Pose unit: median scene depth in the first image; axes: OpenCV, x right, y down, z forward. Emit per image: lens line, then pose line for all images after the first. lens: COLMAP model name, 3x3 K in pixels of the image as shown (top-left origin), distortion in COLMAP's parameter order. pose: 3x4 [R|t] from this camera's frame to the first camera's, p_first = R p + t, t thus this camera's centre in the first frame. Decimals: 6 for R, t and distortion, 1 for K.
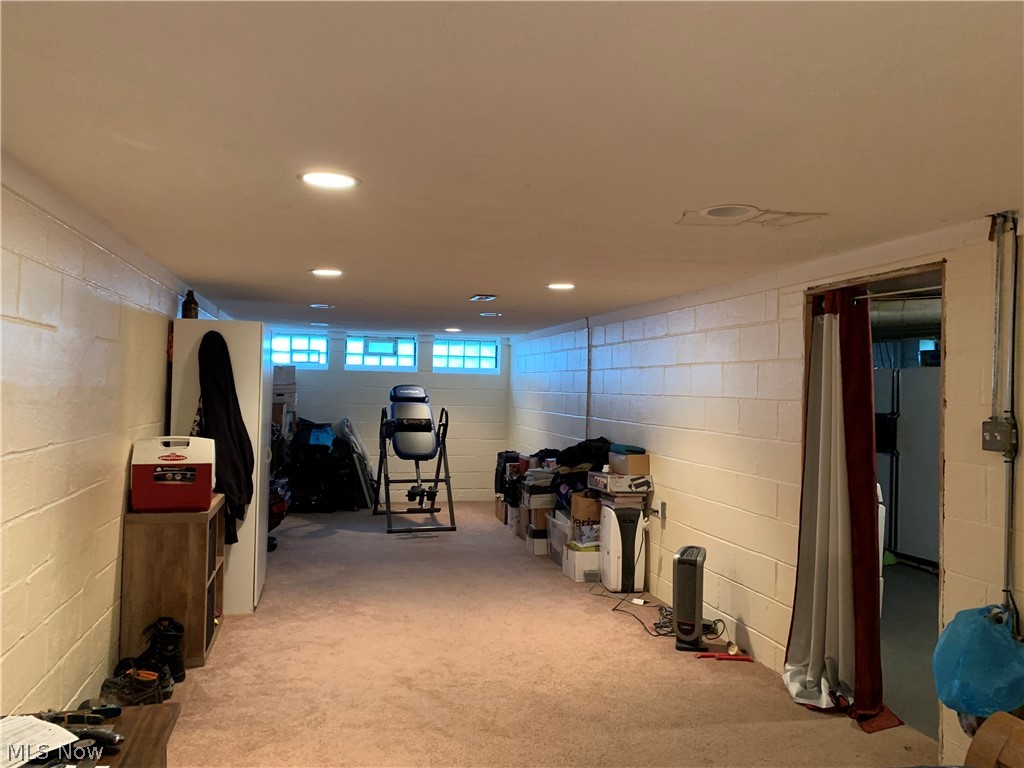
lens RADIAL K [[782.9, 0, 507.8], [0, 782.9, 370.3], [0, 0, 1]] dist [0.136222, -0.234382]
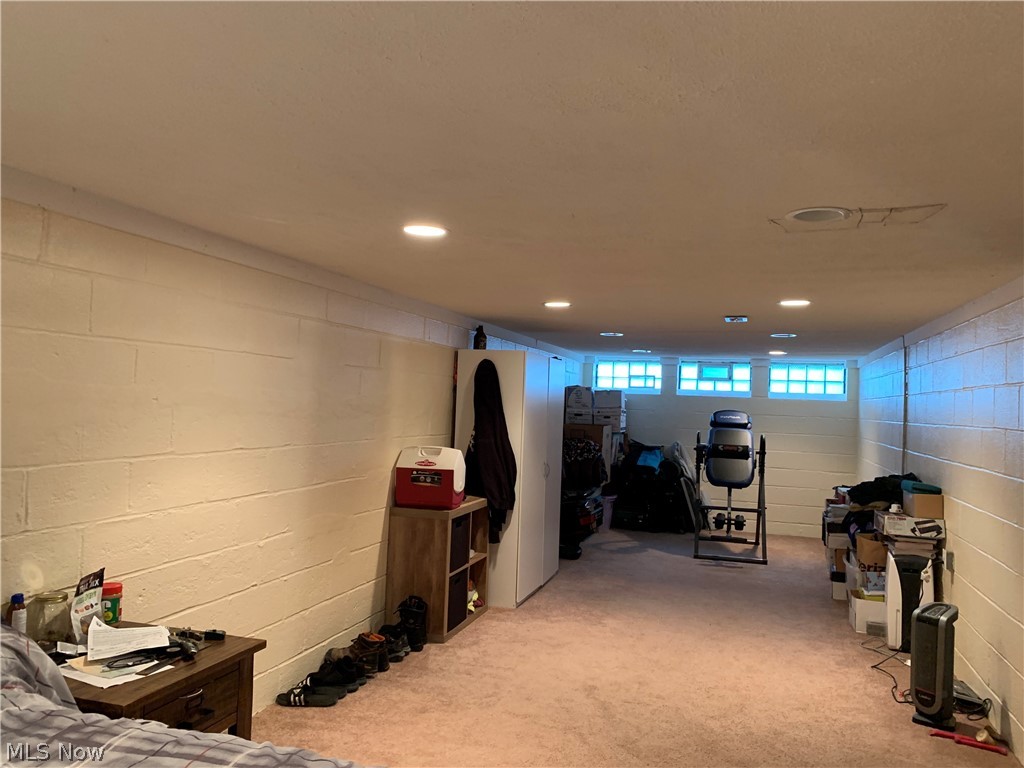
lens RADIAL K [[781.7, 0, 515.8], [0, 781.7, 374.5], [0, 0, 1]] dist [0.055265, -0.013792]
pose [[0.868586, -0.006250, -0.495498, 0.208534], [-0.008206, 0.999602, -0.026993, 0.004367], [0.495470, 0.027512, 0.868189, 0.027072]]
